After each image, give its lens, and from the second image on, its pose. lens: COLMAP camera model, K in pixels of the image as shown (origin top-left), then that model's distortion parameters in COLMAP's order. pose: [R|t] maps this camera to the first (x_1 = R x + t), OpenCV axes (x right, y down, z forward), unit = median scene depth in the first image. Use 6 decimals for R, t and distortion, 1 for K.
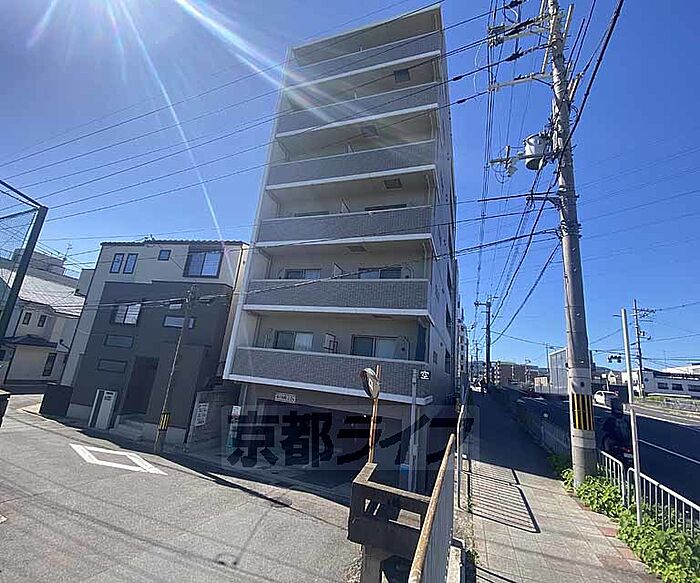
lens RADIAL K [[320.1, 0, 350.7], [0, 320.1, 290.3], [0, 0, 1]] dist [-0.010029, -0.003310]
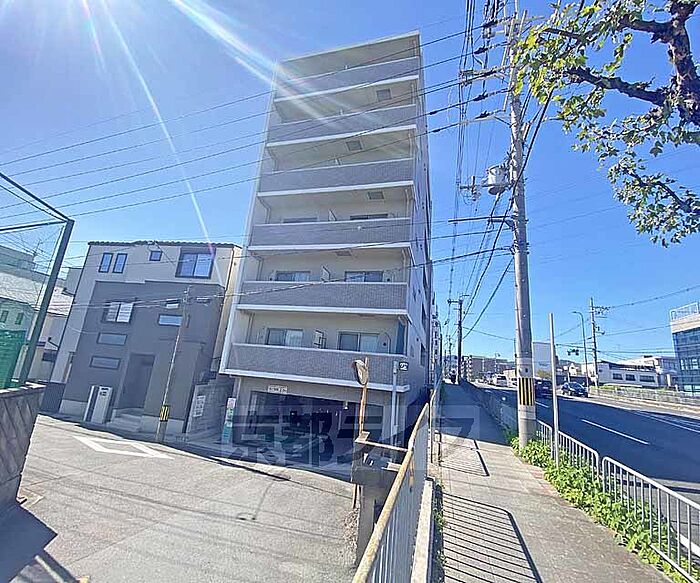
lens RADIAL K [[320.1, 0, 351.1], [0, 320.1, 290.4], [0, 0, 1]] dist [-0.010029, -0.003310]
pose [[0.997276, 0.004066, 0.073655, -0.035537], [-0.004996, 0.999910, 0.012453, -0.018938], [-0.073598, -0.012787, 0.997206, -0.109662]]
